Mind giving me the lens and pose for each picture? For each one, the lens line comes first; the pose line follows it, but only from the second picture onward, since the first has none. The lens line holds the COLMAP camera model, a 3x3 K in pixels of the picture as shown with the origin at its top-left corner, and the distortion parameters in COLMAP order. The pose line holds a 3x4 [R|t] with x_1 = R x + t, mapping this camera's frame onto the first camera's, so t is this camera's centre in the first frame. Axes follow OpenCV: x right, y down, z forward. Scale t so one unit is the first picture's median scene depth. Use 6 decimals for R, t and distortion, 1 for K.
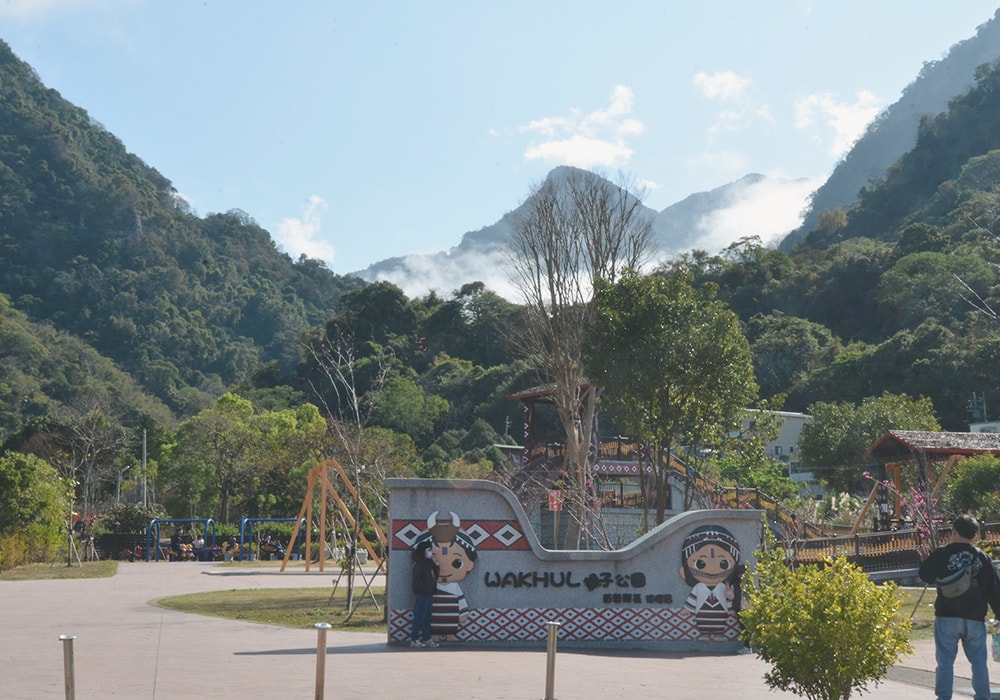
lens RADIAL K [[1680.4, 0, 500.0], [0, 1680.4, 350.0], [0, 0, 1]] dist [0.242473, 0.036304]
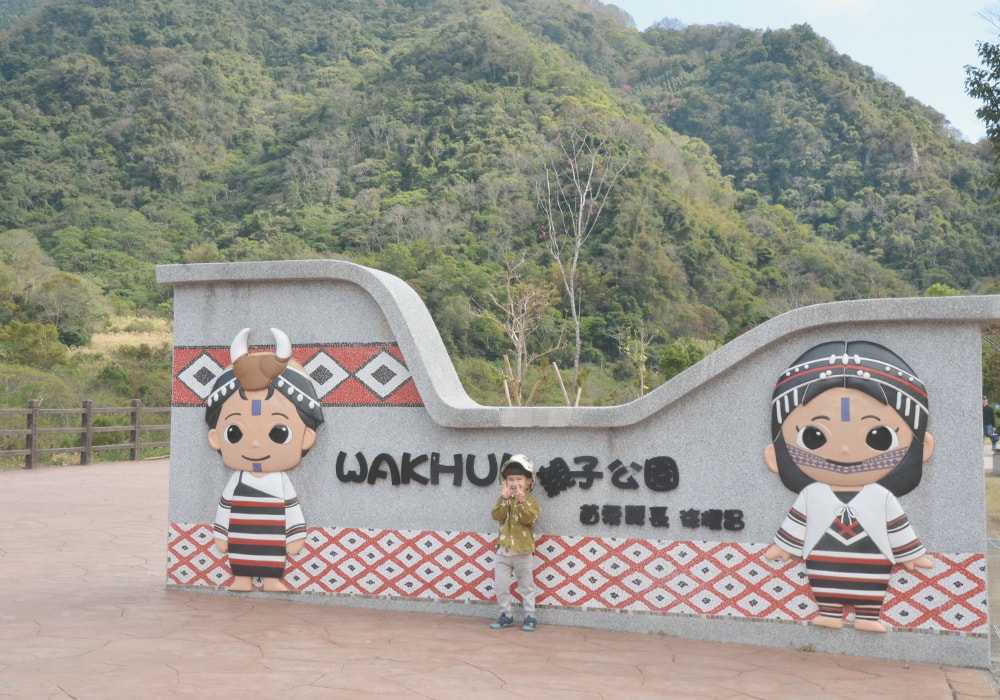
lens RADIAL K [[1267.7, 0, 515.1], [0, 1267.7, 349.1], [0, 0, 1]] dist [-0.014314, 0.697296]
pose [[0.841476, -0.032005, -0.539346, 0.222807], [0.060817, 0.997511, 0.035692, 0.091430], [0.536861, -0.062836, 0.841327, 0.715595]]
